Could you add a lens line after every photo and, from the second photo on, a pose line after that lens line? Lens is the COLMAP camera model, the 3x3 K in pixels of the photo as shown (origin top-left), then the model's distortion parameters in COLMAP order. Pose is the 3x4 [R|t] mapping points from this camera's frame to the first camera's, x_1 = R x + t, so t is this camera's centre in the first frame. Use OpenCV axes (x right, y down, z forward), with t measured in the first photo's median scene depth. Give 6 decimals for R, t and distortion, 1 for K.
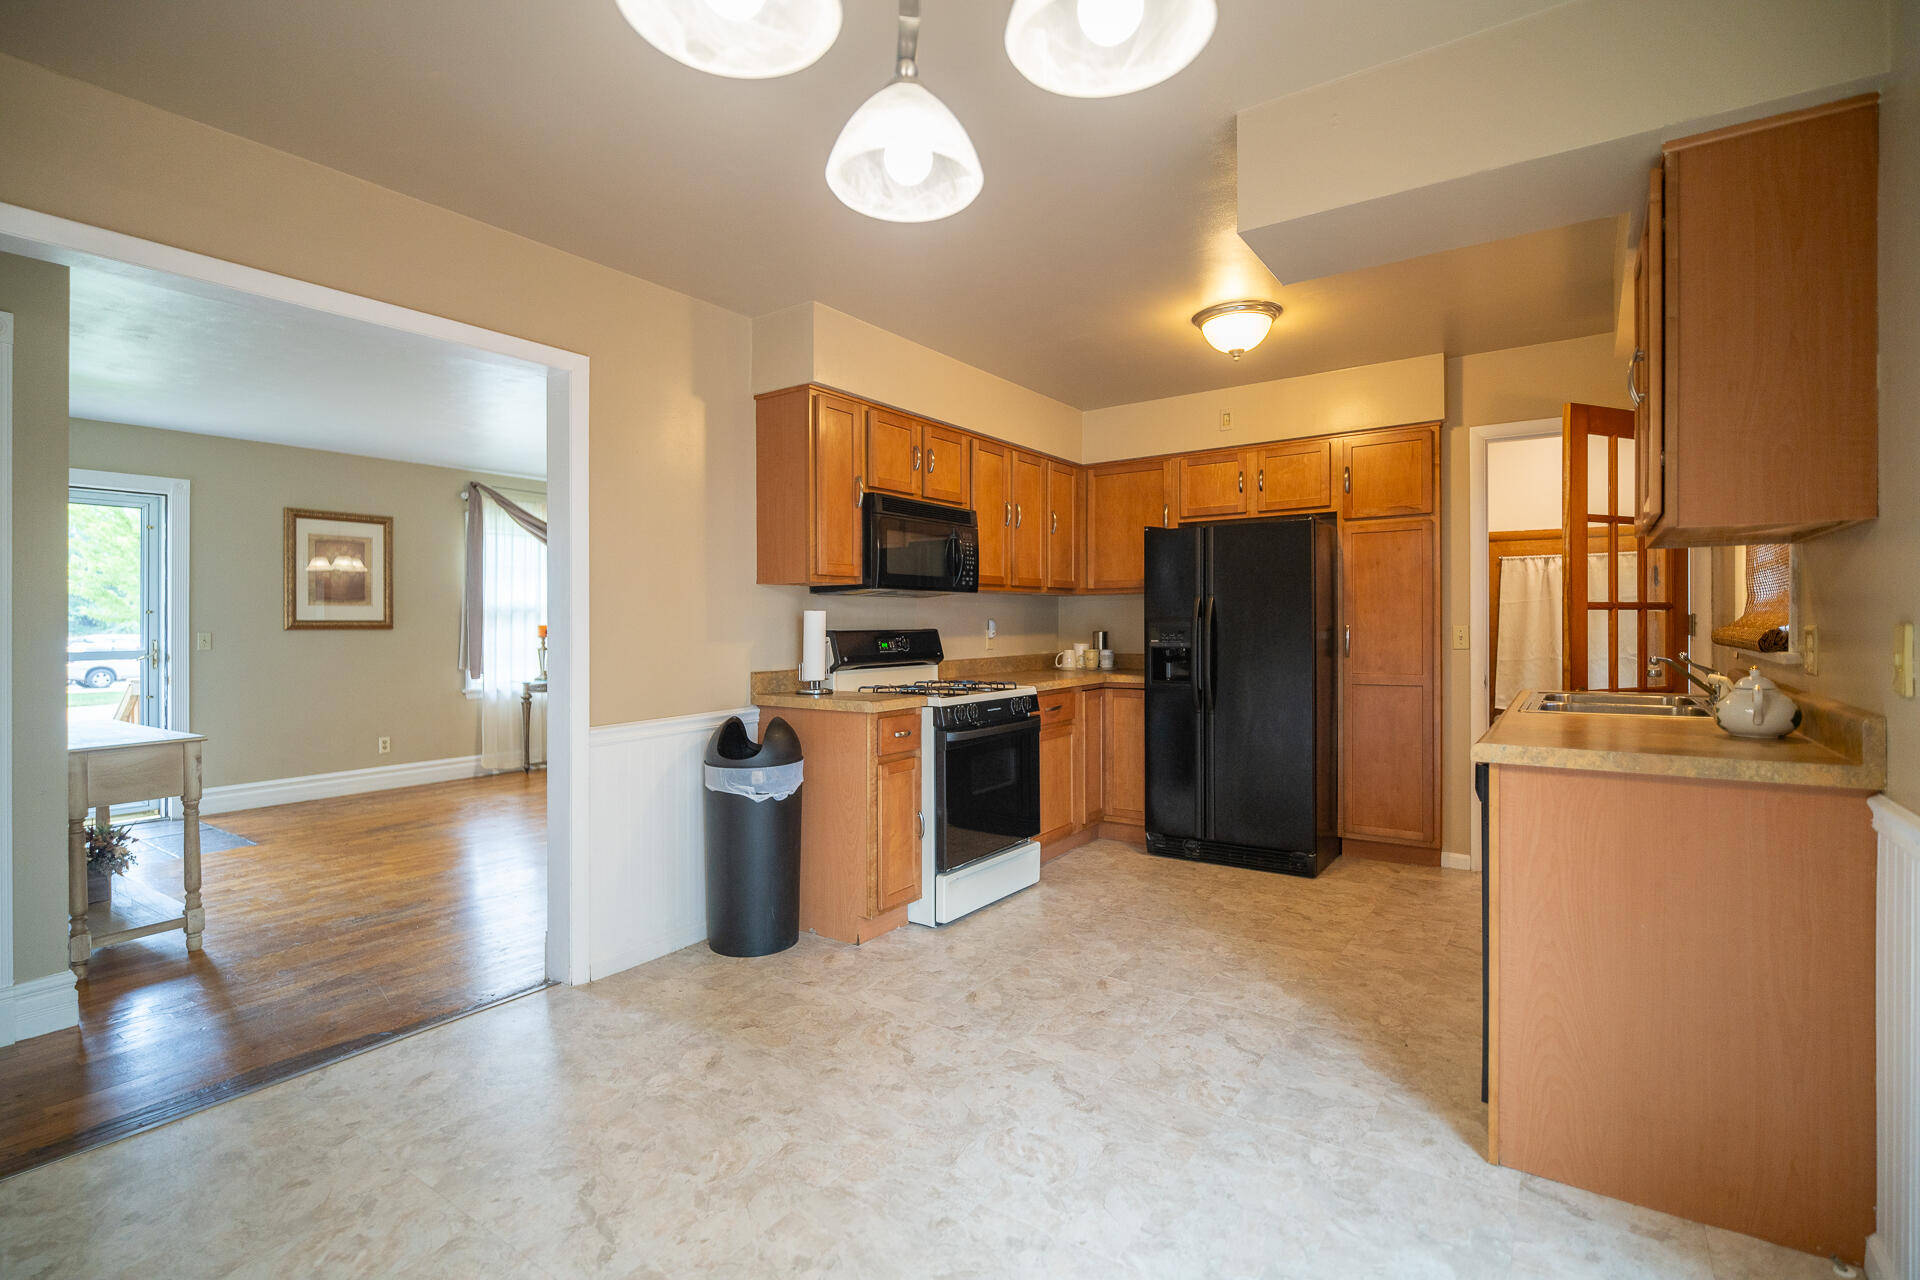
lens RADIAL K [[897.8, 0, 958.6], [0, 897.8, 635.3], [0, 0, 1]] dist [-0.001468, -0.000200]
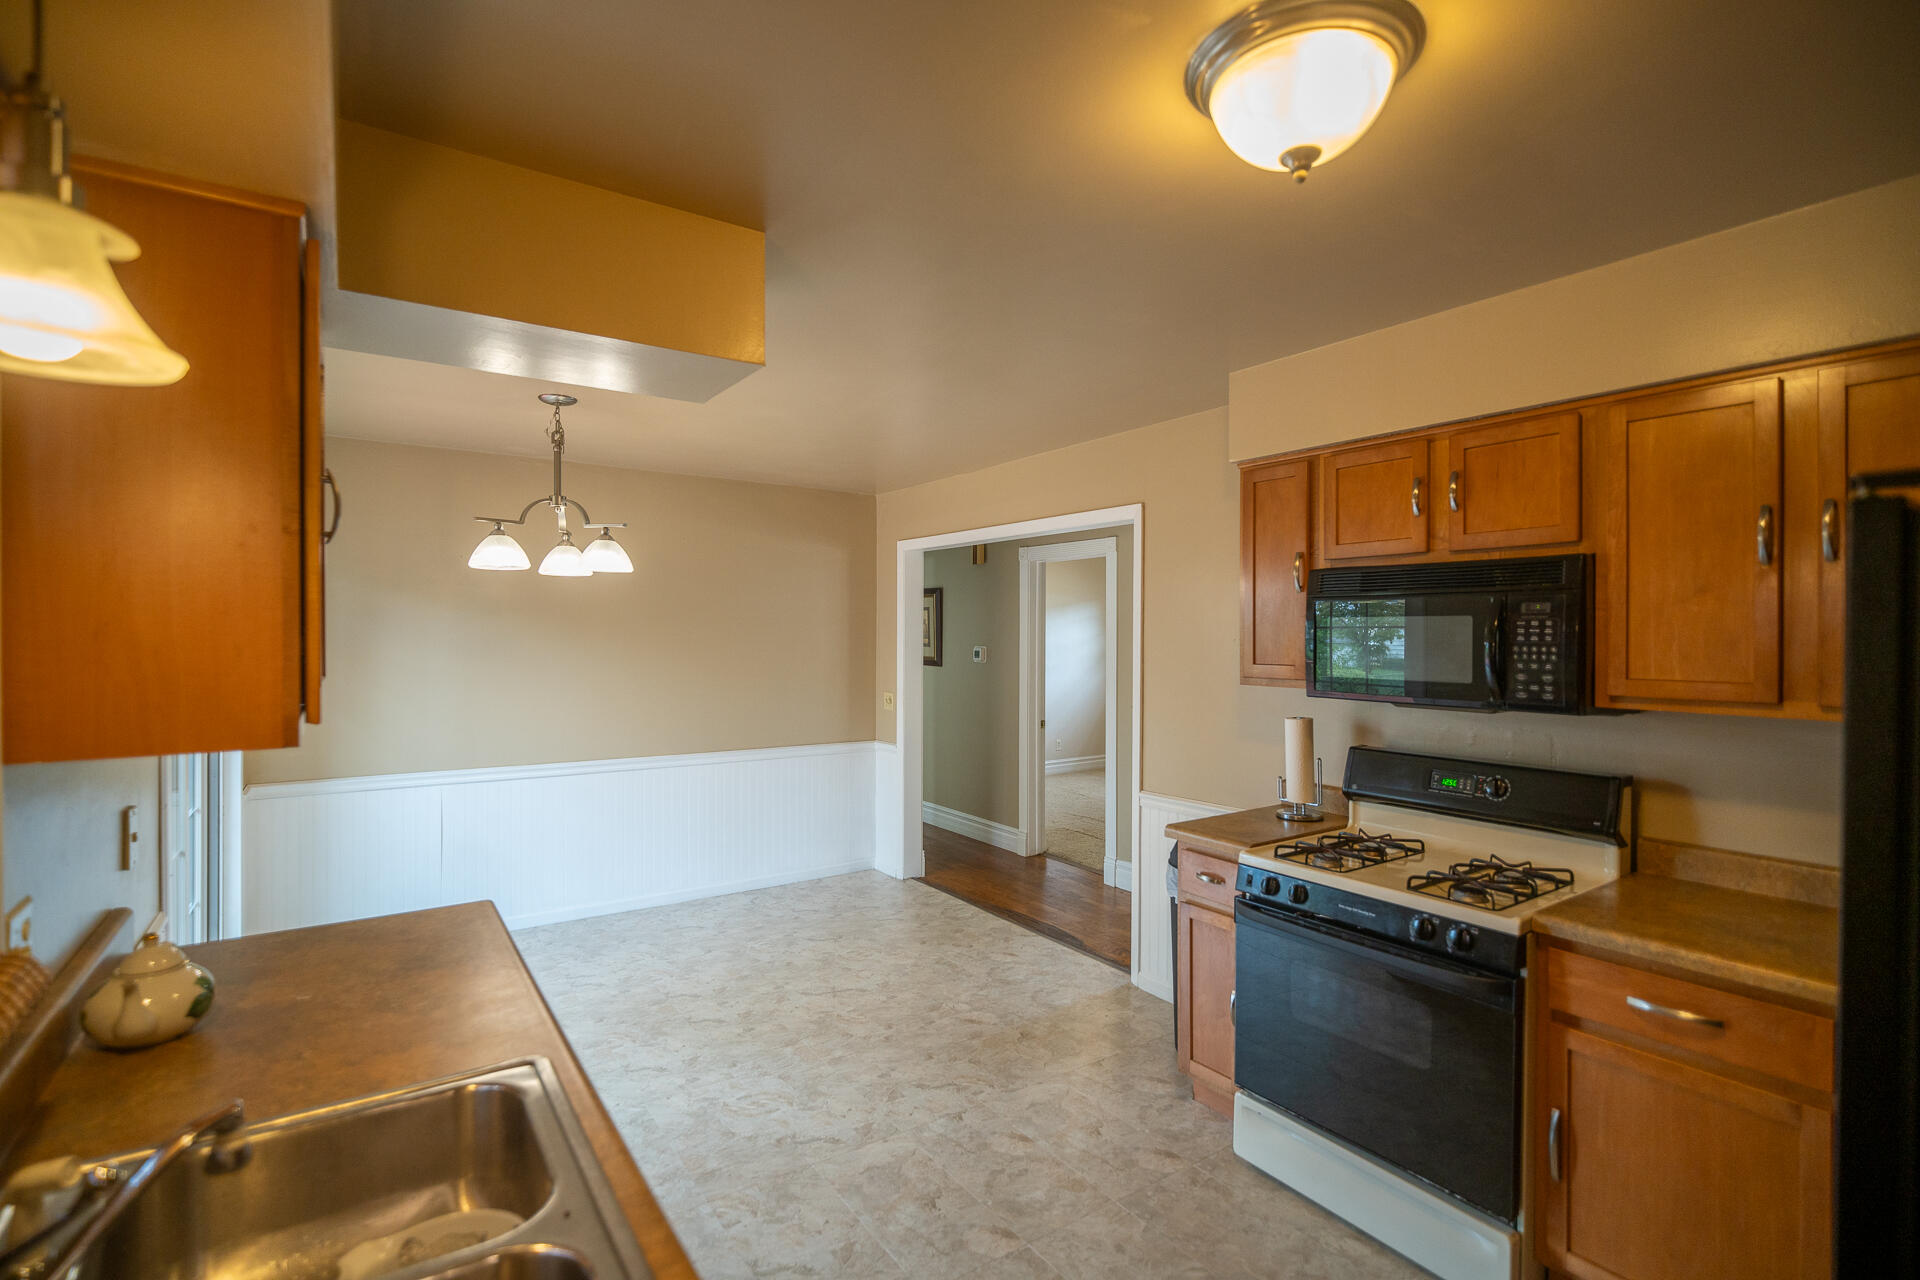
lens RADIAL K [[904.7, 0, 960.0], [0, 904.7, 640.0], [0, 0, 1]] dist [0.002684, -0.000123]
pose [[-0.353402, 0.018903, -0.935281, 0.996242], [-0.014452, 0.999566, 0.025663, -0.158332], [0.935360, 0.022587, -0.352975, 1.367399]]
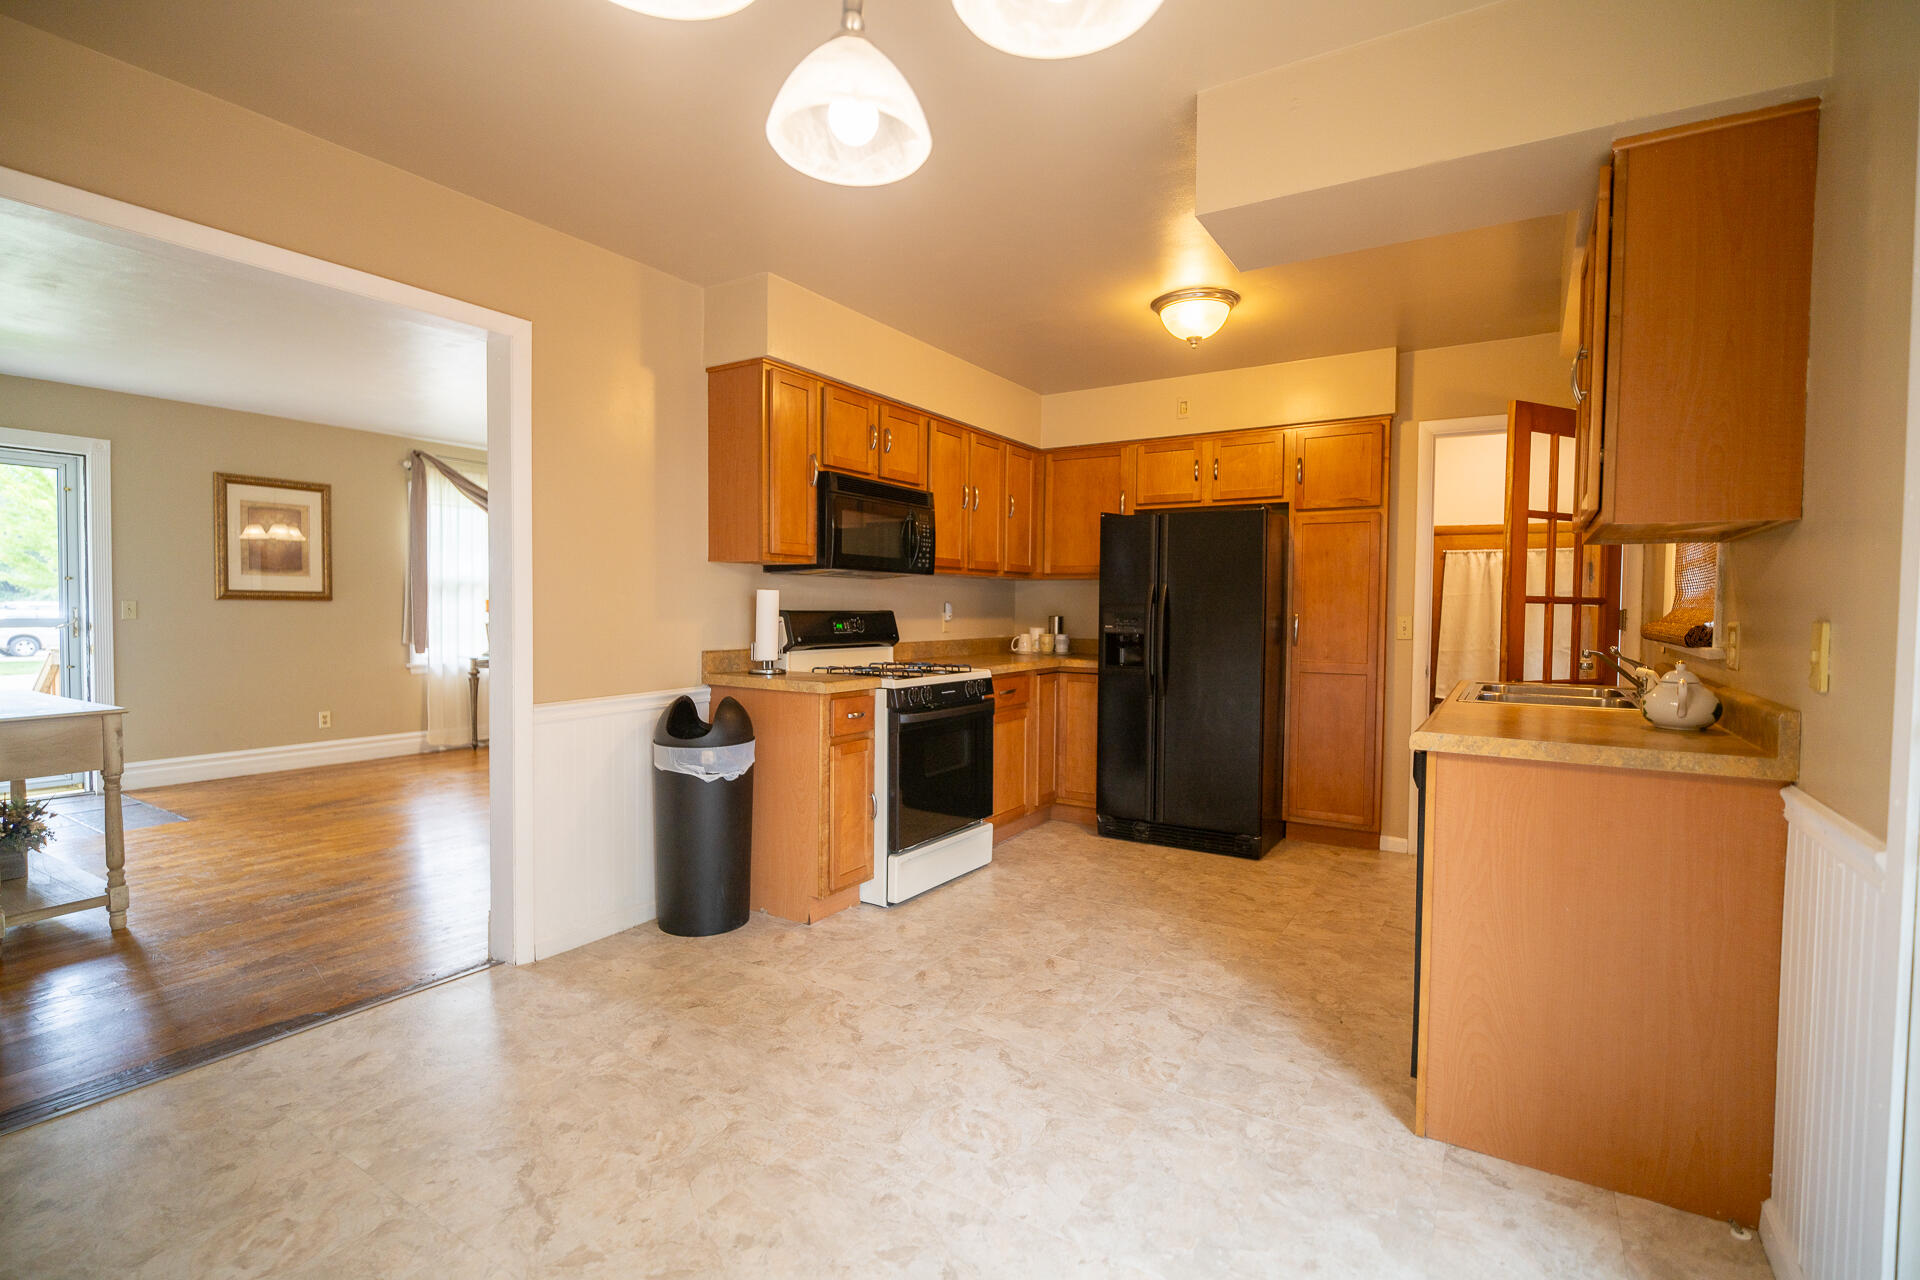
lens RADIAL K [[890.2, 0, 960.0], [0, 890.2, 640.0], [0, 0, 1]] dist [0.000125, -0.000753]
pose [[0.998780, 0.016594, 0.046500, 0.005903], [-0.017732, 0.999550, 0.024174, 0.000415], [-0.046078, -0.024970, 0.998626, 0.008178]]
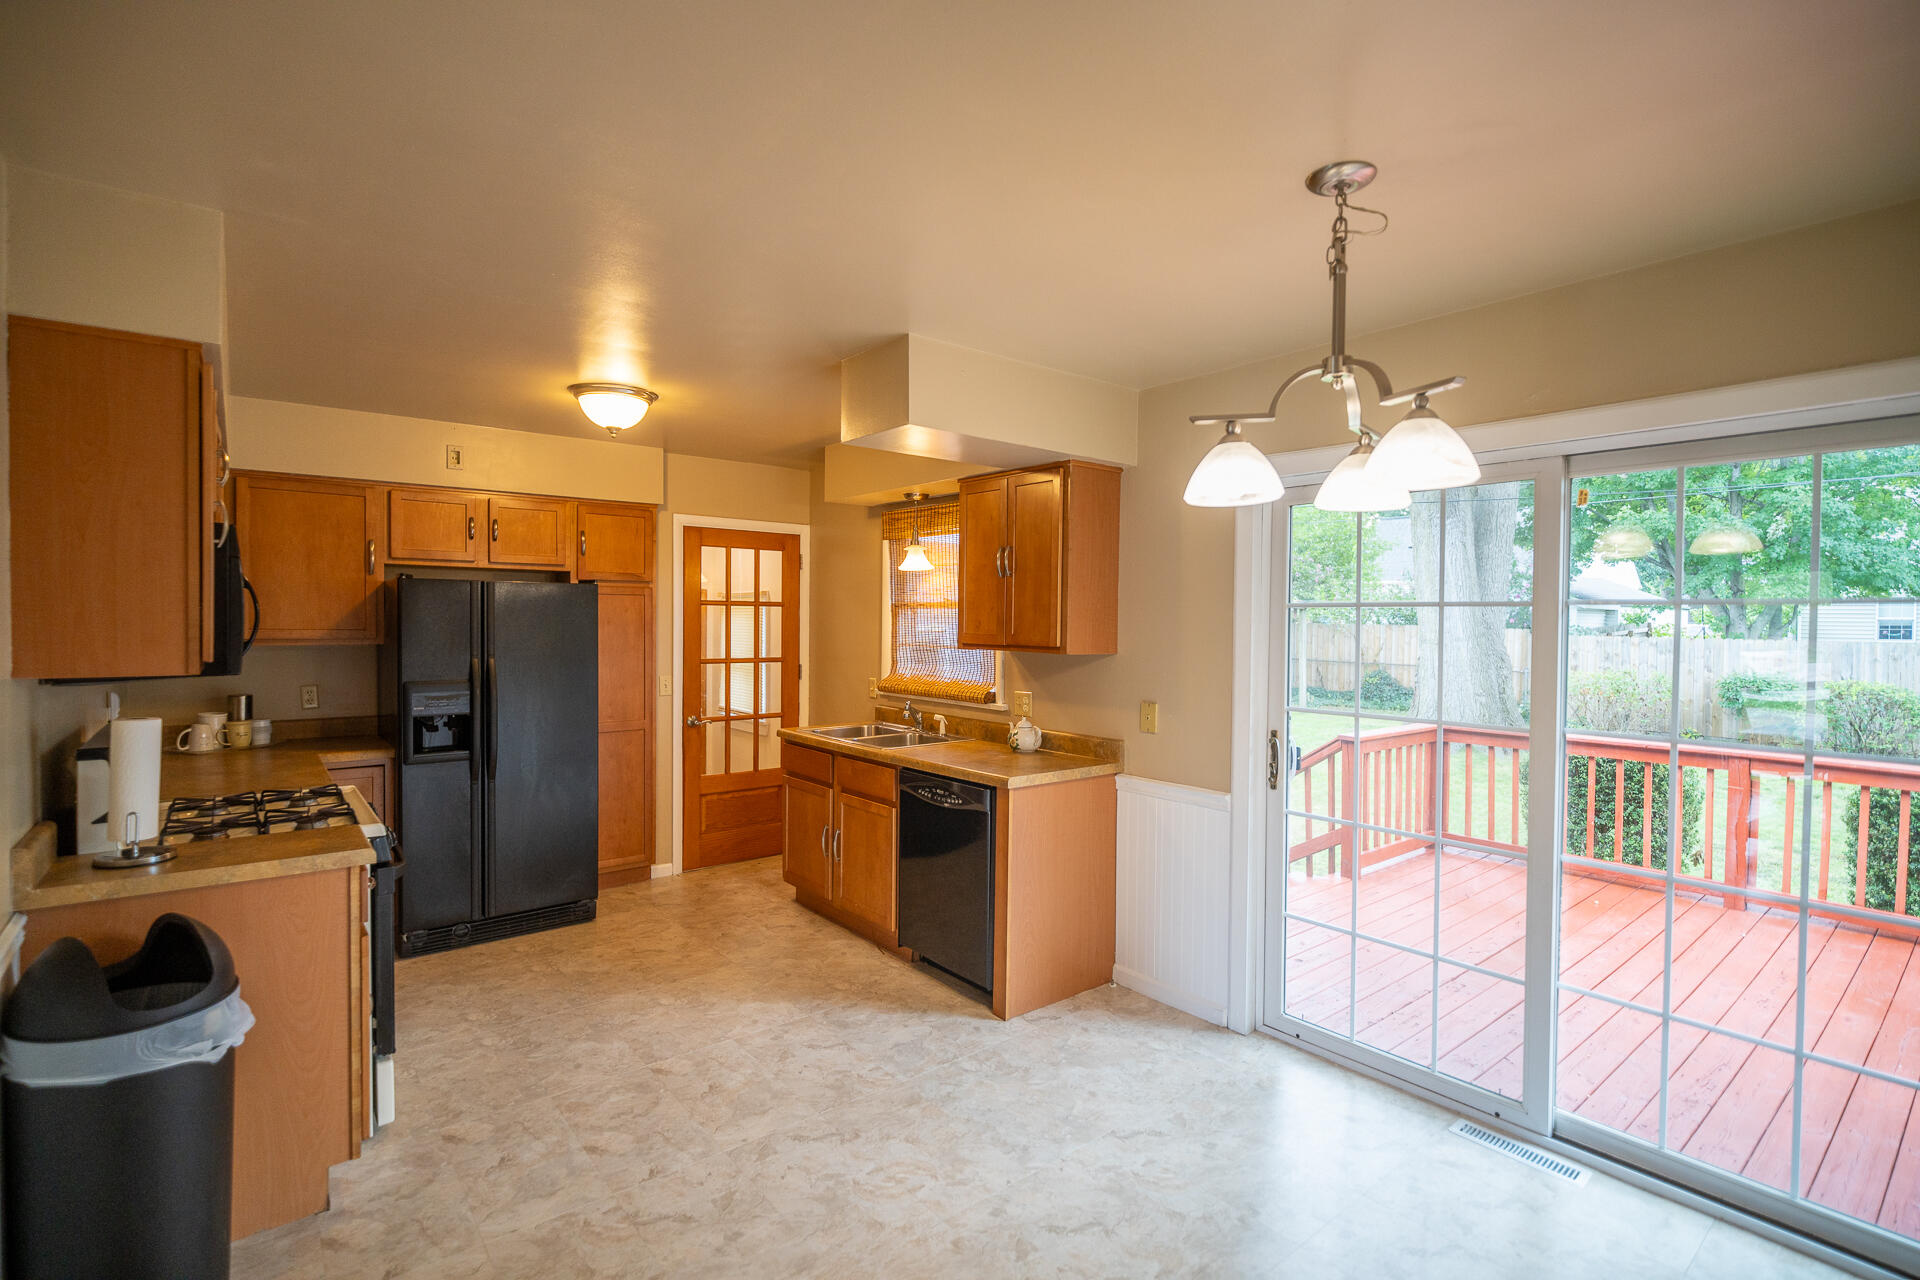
lens RADIAL K [[904.7, 0, 960.0], [0, 904.7, 640.0], [0, 0, 1]] dist [0.002684, -0.000123]
pose [[0.277606, -0.012361, 0.960615, -0.792169], [0.000382, 0.999919, 0.012757, -0.117143], [-0.960695, -0.003174, 0.277588, 0.444902]]
